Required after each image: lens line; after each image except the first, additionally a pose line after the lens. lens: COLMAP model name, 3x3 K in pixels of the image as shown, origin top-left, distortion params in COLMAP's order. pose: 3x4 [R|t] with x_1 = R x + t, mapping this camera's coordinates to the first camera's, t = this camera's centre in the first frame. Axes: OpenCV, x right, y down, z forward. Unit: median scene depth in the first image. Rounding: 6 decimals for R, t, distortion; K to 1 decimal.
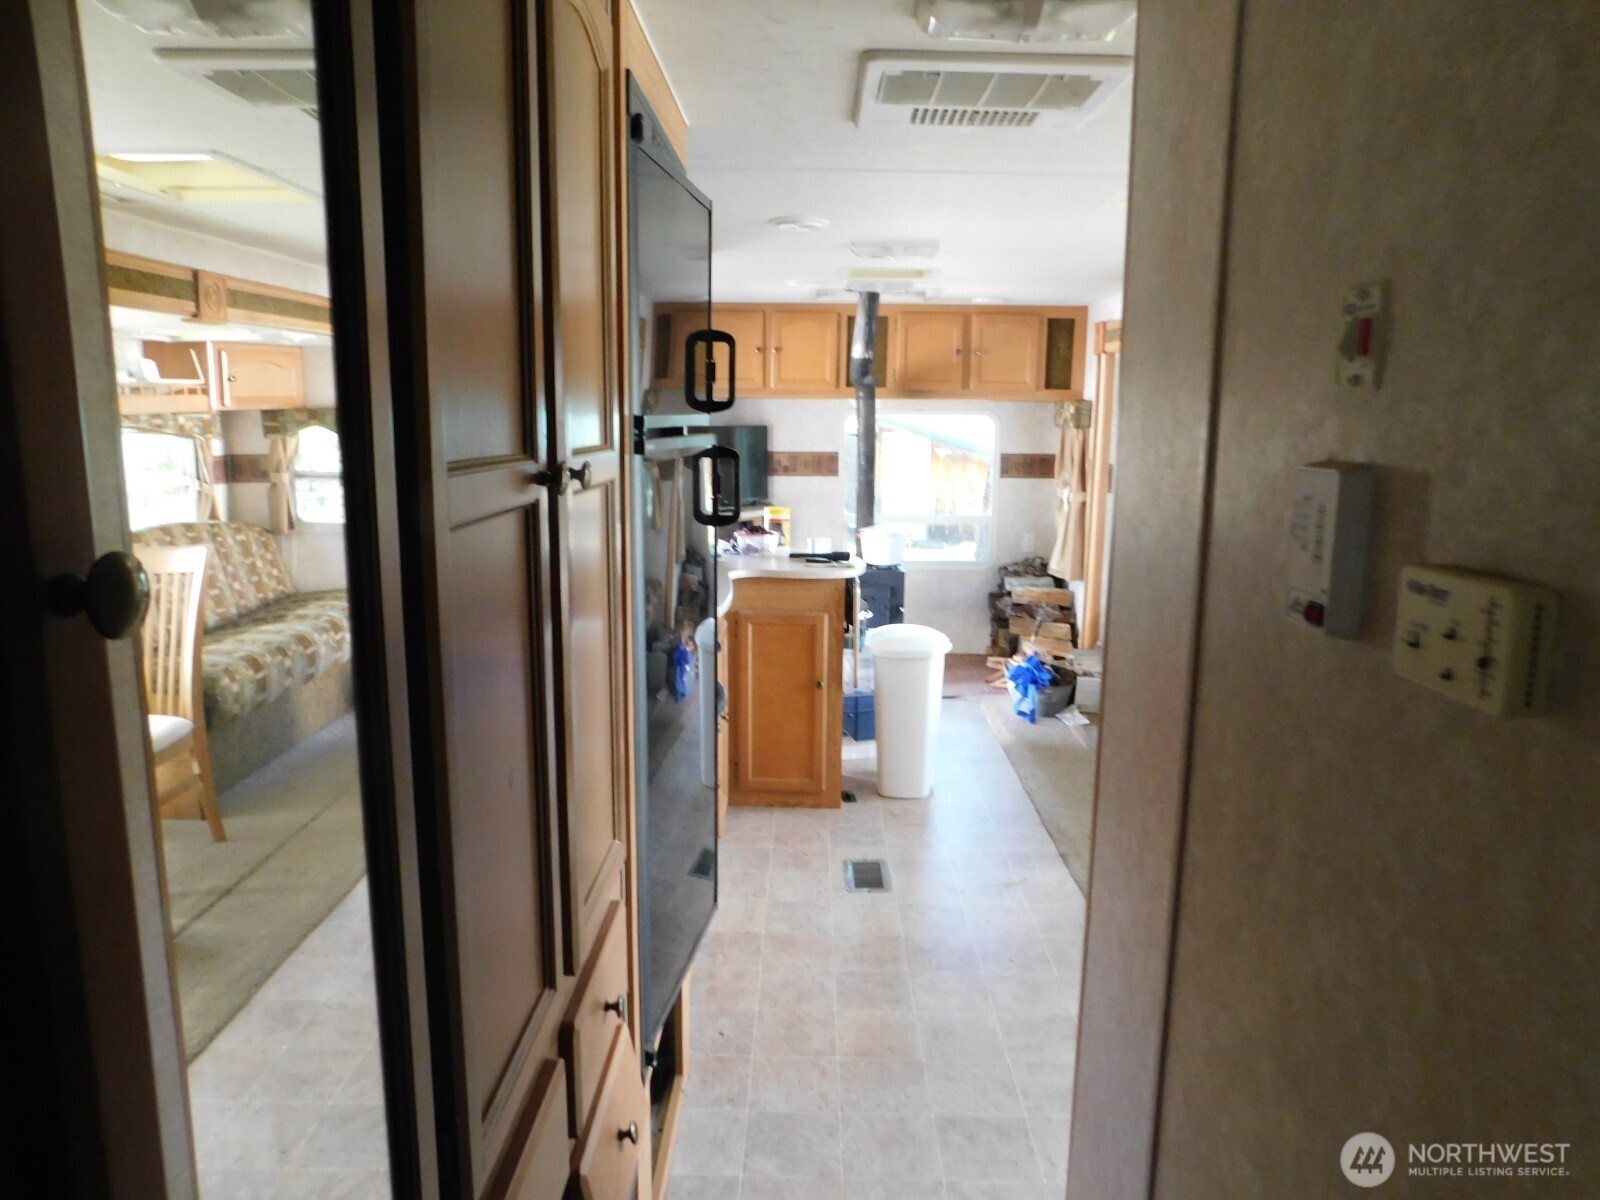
lens RADIAL K [[1030.7, 0, 800.0], [0, 1030.7, 600.0], [0, 0, 1]] dist [-0.091361, 0.056869]
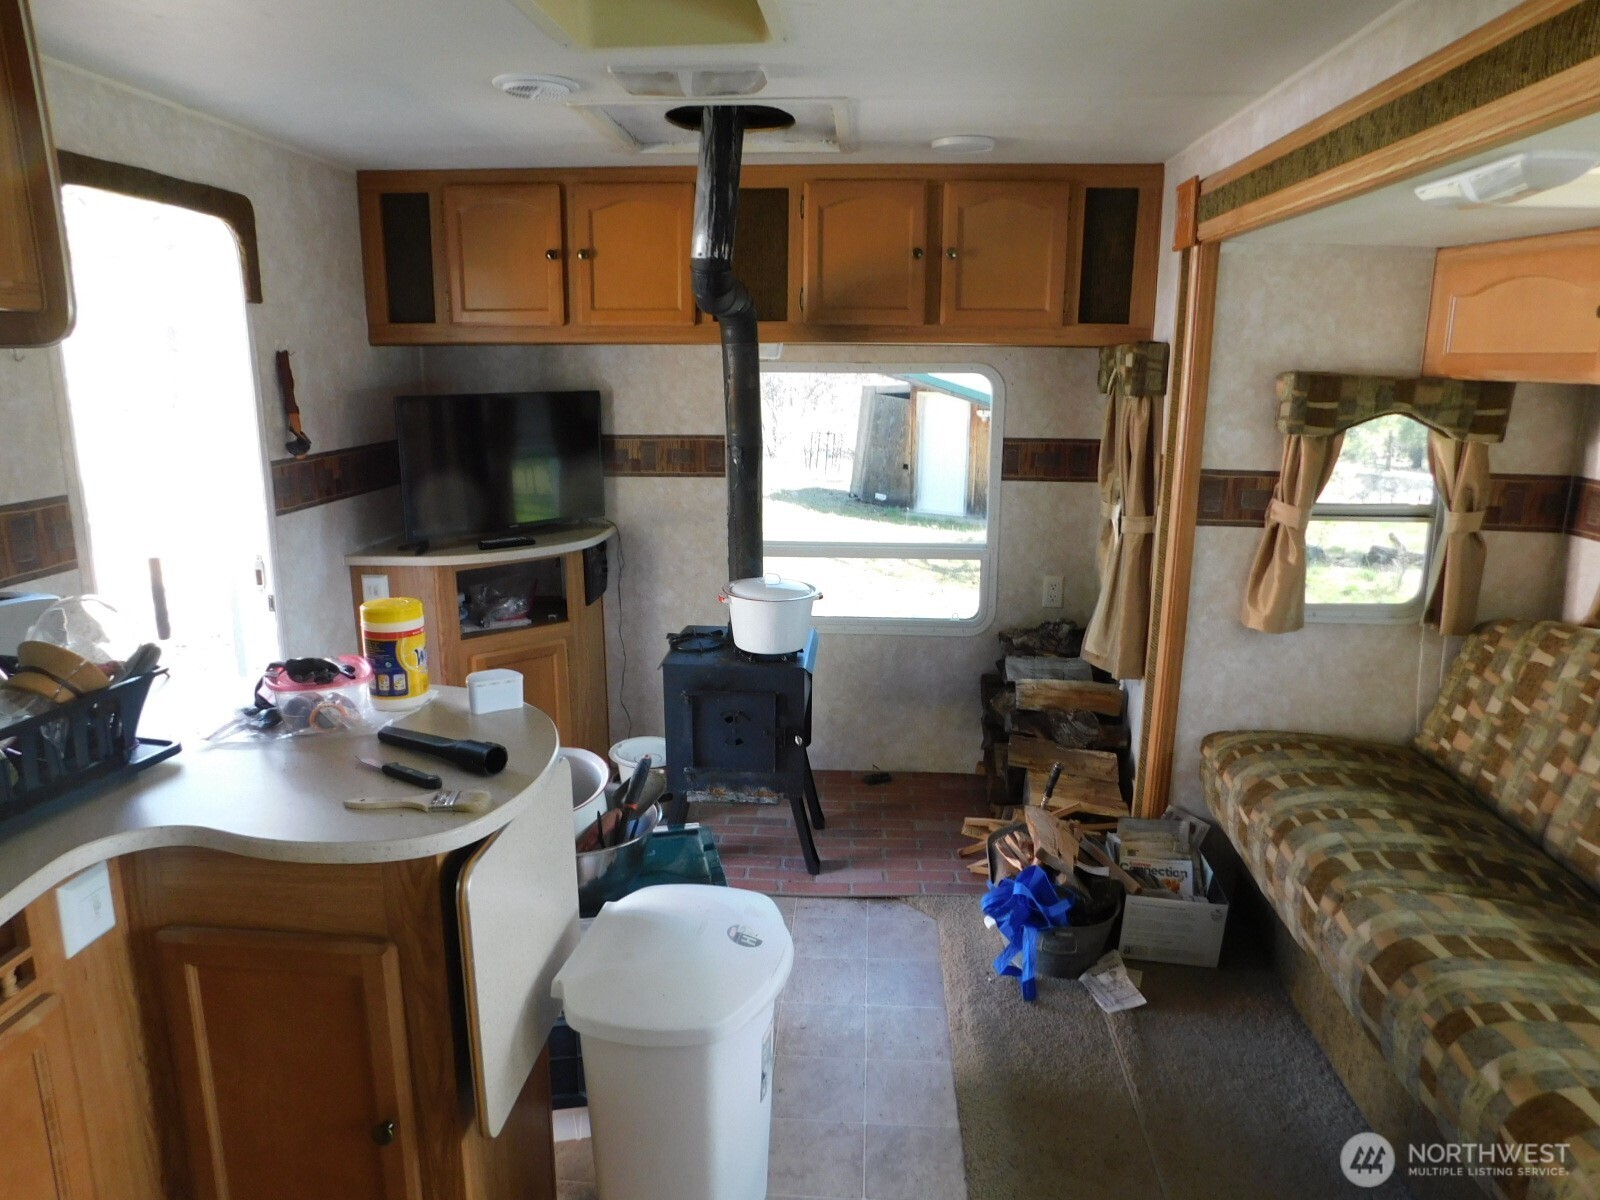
lens RADIAL K [[1030.7, 0, 800.0], [0, 1030.7, 600.0], [0, 0, 1]] dist [-0.091361, 0.056869]
pose [[0.998390, 0.009645, -0.055889, 0.124399], [-0.007229, 0.999037, 0.043269, -0.082676], [0.056253, -0.042795, 0.997499, 0.451783]]
